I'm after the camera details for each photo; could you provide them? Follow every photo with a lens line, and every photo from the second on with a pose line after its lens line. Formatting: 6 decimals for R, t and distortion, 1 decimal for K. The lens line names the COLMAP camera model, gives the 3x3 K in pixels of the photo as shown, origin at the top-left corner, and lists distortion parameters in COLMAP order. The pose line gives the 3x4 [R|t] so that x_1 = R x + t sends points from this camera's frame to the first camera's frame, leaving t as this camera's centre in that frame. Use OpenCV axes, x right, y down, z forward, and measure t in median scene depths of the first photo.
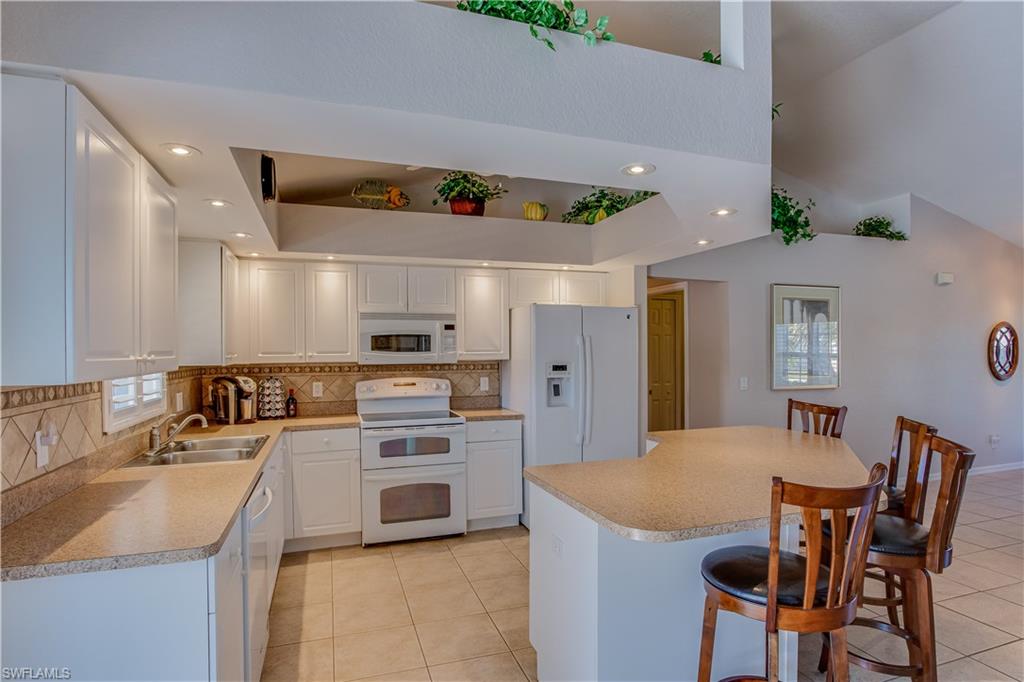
lens RADIAL K [[545.8, 0, 510.1], [0, 545.8, 356.1], [0, 0, 1]] dist [-0.023688, 0.000635]
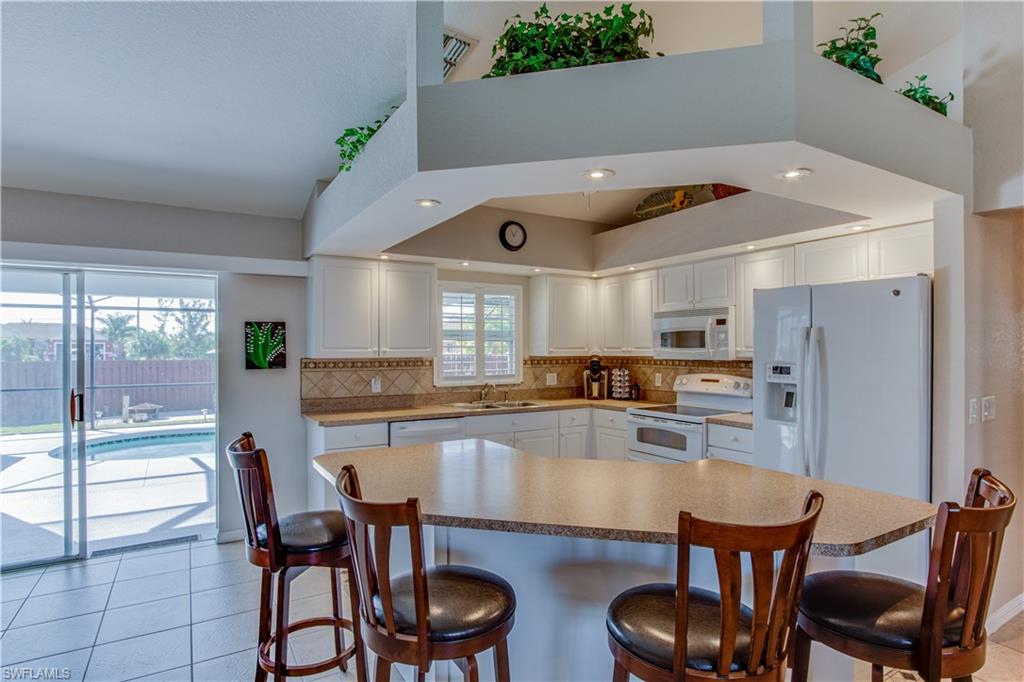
lens RADIAL K [[545.8, 0, 507.8], [0, 545.8, 347.6], [0, 0, 1]] dist [-0.023688, 0.000635]
pose [[0.210586, 0.006451, -0.977554, 0.692716], [-0.003209, 0.999977, 0.005908, -0.012423], [0.977570, 0.001893, 0.210602, 0.426085]]
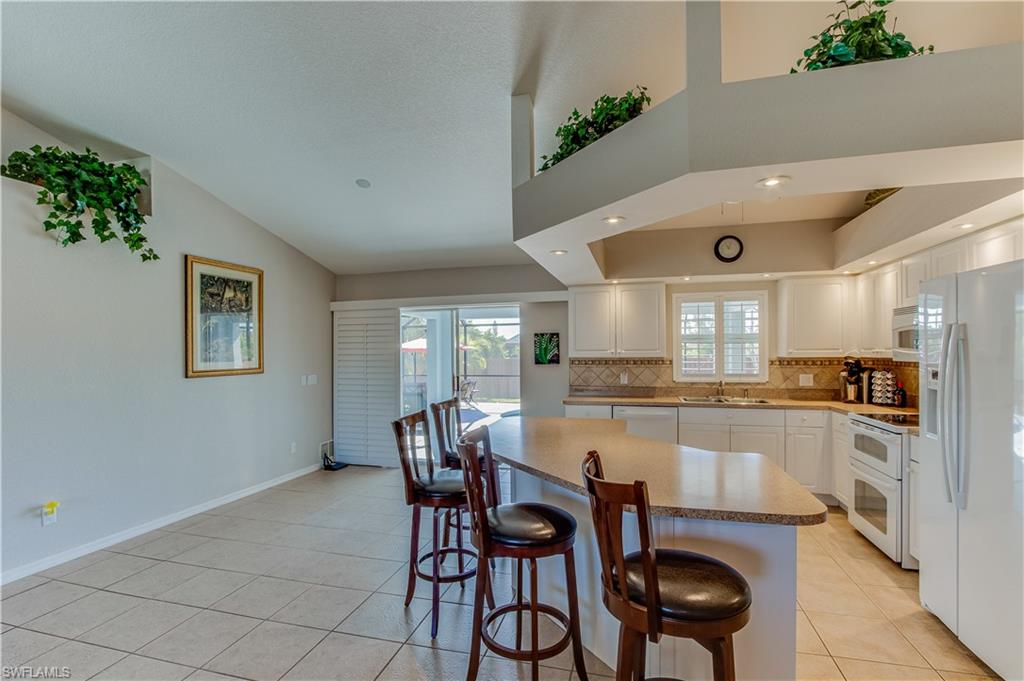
lens RADIAL K [[473.7, 0, 519.5], [0, 473.7, 356.2], [0, 0, 1]] dist [-0.001918, -0.000191]
pose [[-0.543129, 0.023291, -0.839326, 0.762638], [0.009056, 0.999720, 0.021881, -0.017490], [0.839601, 0.004284, -0.543187, 0.814073]]
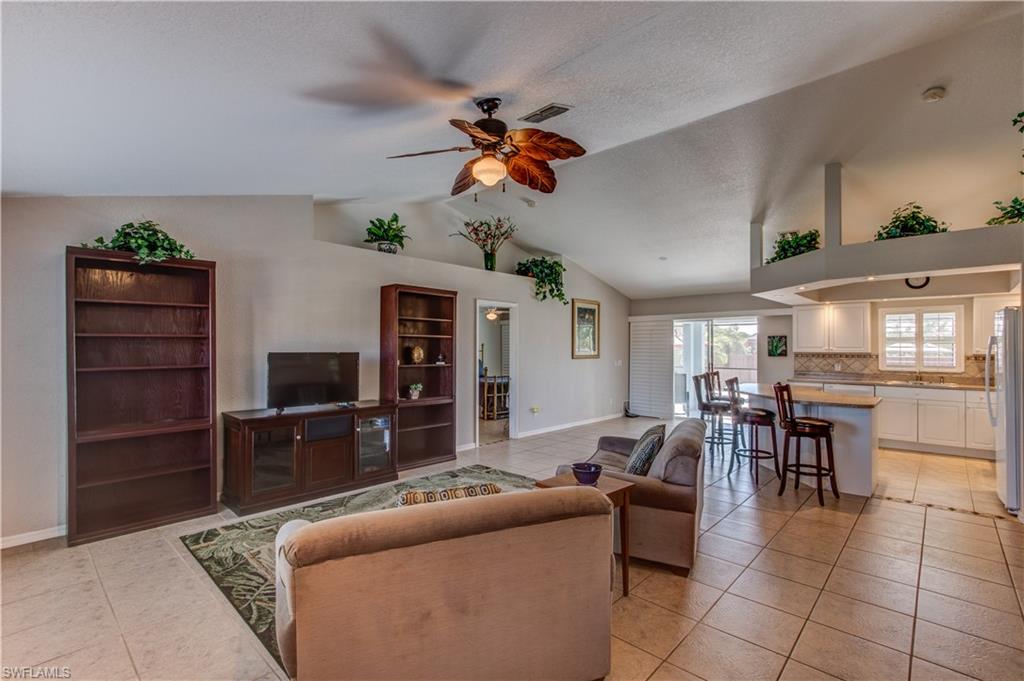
lens RADIAL K [[464.7, 0, 512.4], [0, 464.7, 344.1], [0, 0, 1]] dist [0.002019, 0.000463]
pose [[-0.878454, 0.004054, -0.477810, 1.457242], [0.003239, 0.999992, 0.002530, -0.025195], [0.477816, 0.000675, -0.878459, 1.299040]]
